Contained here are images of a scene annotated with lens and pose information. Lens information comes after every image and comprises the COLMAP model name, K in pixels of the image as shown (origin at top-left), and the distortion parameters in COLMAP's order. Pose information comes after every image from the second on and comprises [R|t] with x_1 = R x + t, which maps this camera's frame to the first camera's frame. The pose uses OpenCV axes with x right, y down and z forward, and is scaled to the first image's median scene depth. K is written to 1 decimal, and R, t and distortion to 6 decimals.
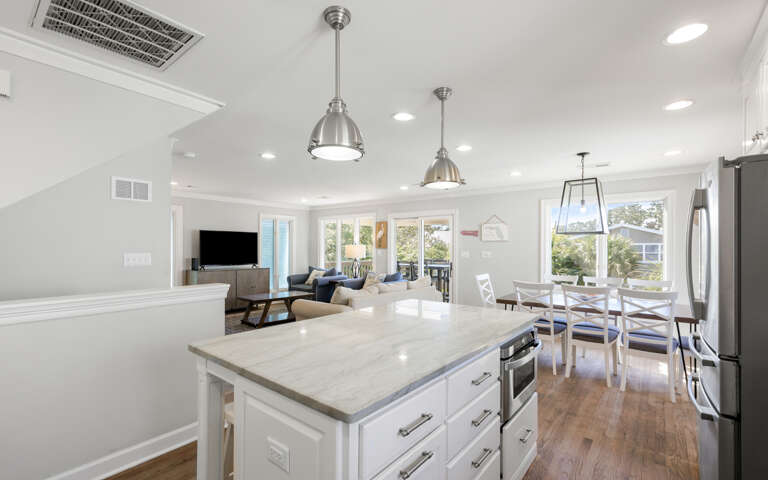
lens RADIAL K [[352.8, 0, 377.4], [0, 352.8, 244.6], [0, 0, 1]] dist [0.001547, -0.000402]
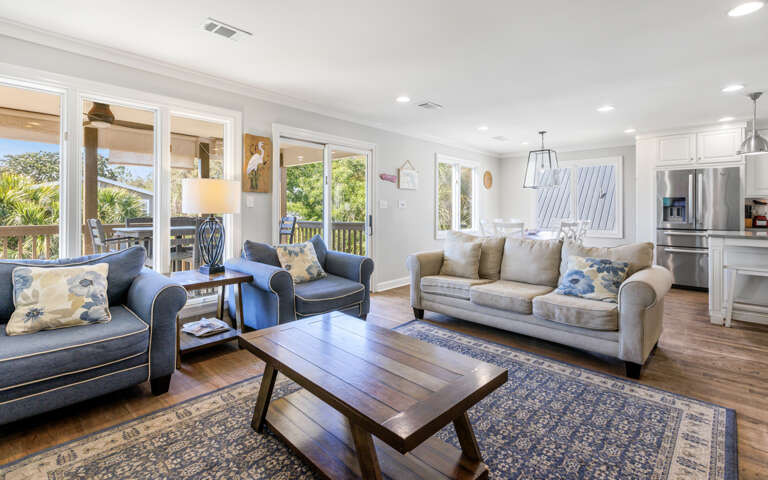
lens RADIAL K [[352.8, 0, 386.7], [0, 352.8, 202.4], [0, 0, 1]] dist [0.001547, -0.000402]
pose [[0.066232, 0.008209, 0.997770, -0.446381], [-0.018070, 0.999812, -0.007026, 0.023862], [-0.997641, -0.017564, 0.066368, 0.800795]]
